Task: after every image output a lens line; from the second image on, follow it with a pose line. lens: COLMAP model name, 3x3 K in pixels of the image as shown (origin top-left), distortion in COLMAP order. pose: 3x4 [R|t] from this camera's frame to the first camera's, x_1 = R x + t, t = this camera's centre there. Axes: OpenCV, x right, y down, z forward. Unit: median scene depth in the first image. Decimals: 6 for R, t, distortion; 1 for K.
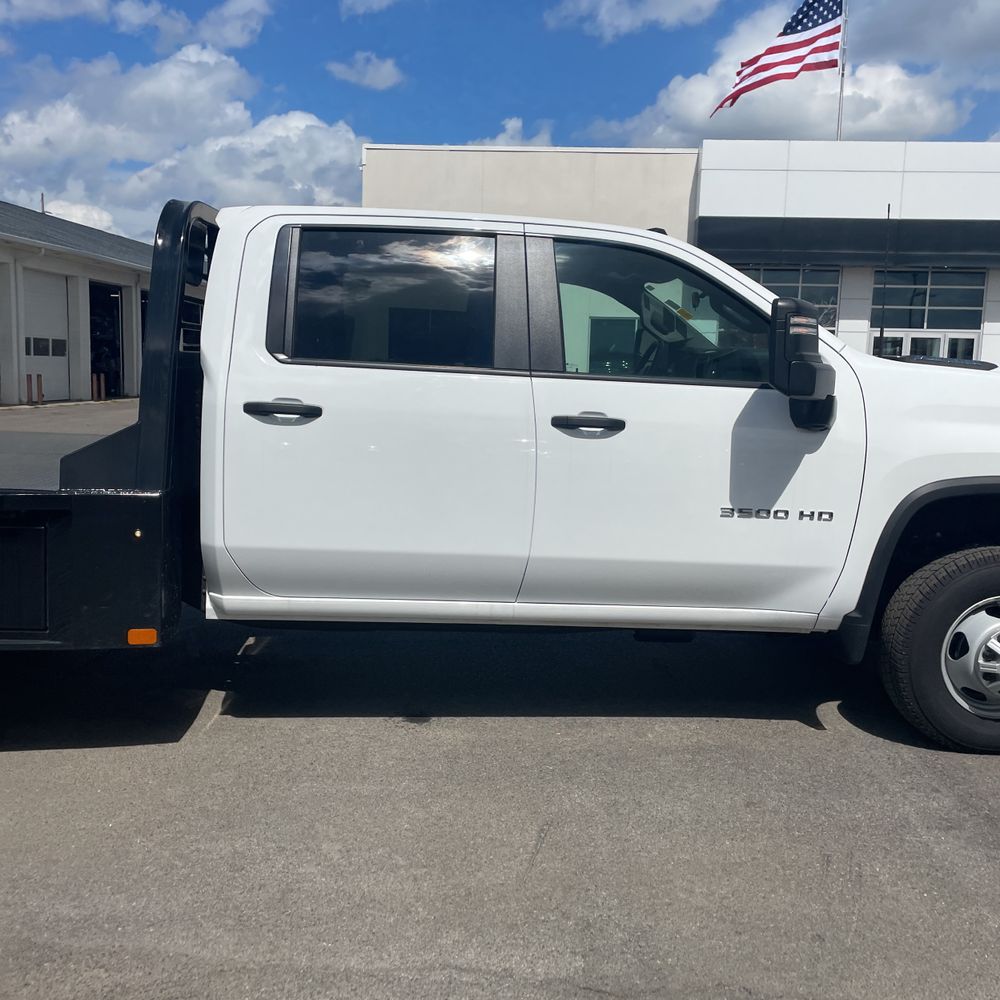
lens RADIAL K [[998.0, 0, 494.3], [0, 998.0, 506.3], [0, 0, 1]] dist [0.105098, -0.157554]
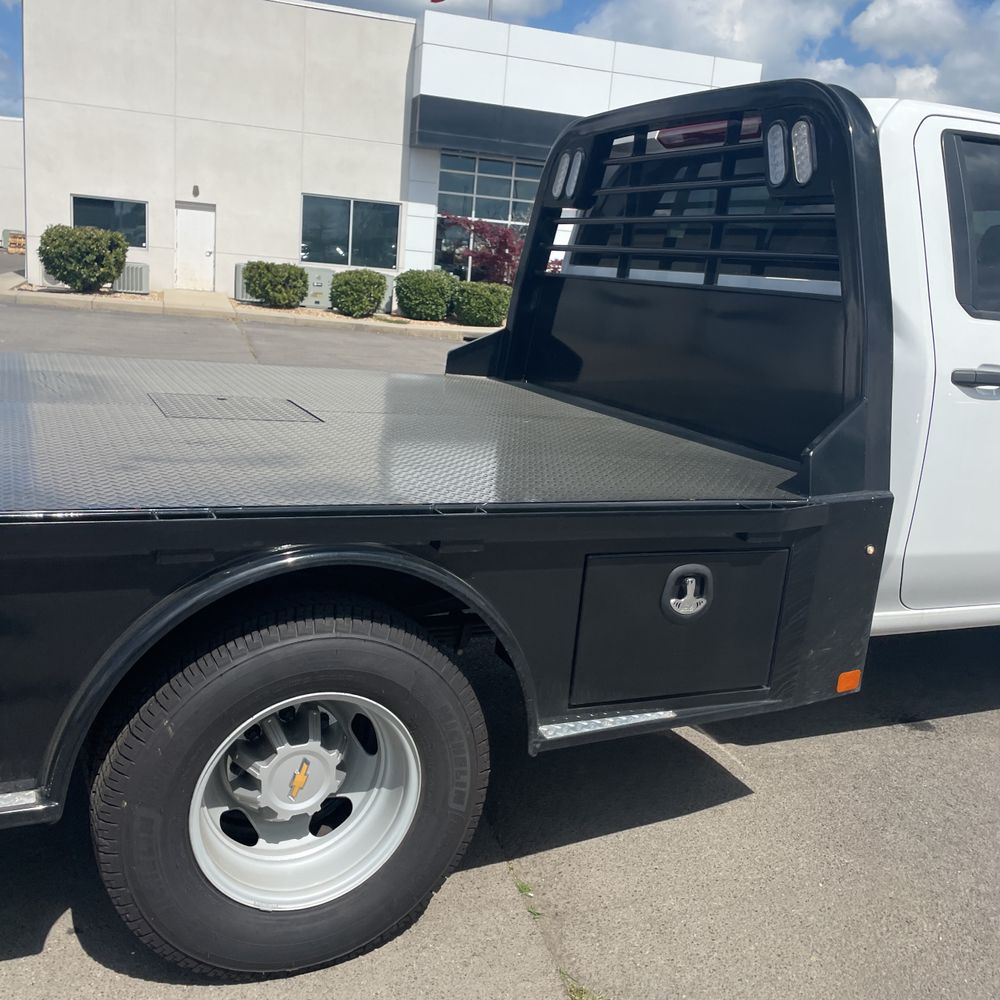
lens RADIAL K [[998.0, 0, 494.3], [0, 998.0, 506.3], [0, 0, 1]] dist [0.105098, -0.157554]
pose [[0.927206, -0.044308, 0.371922, -0.806139], [0.000923, 0.993246, 0.116027, -0.084067], [-0.374551, -0.107237, 0.920984, 0.378017]]
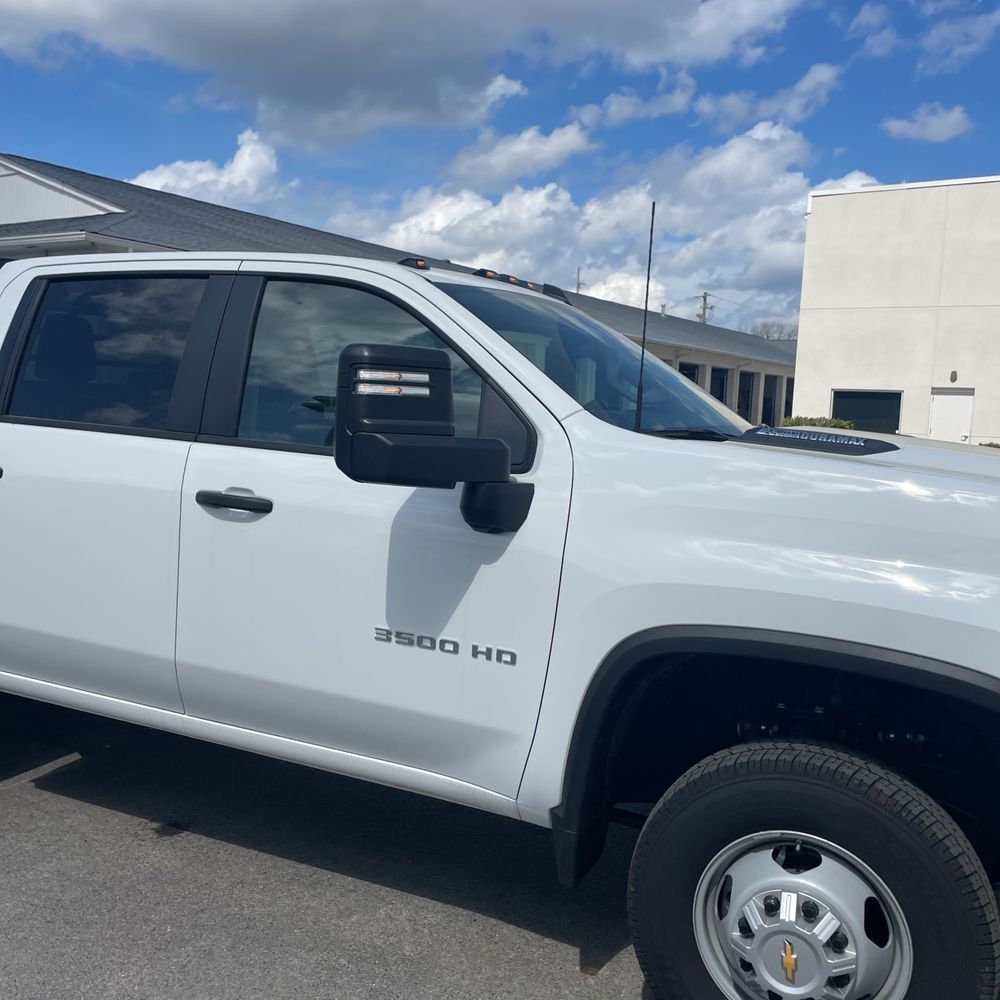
lens RADIAL K [[998.0, 0, 494.3], [0, 998.0, 506.3], [0, 0, 1]] dist [0.105098, -0.157554]
pose [[0.871669, 0.059810, -0.486432, 0.635432], [-0.086750, 0.995683, -0.033027, -0.068224], [0.482357, 0.070986, 0.873094, 0.387045]]
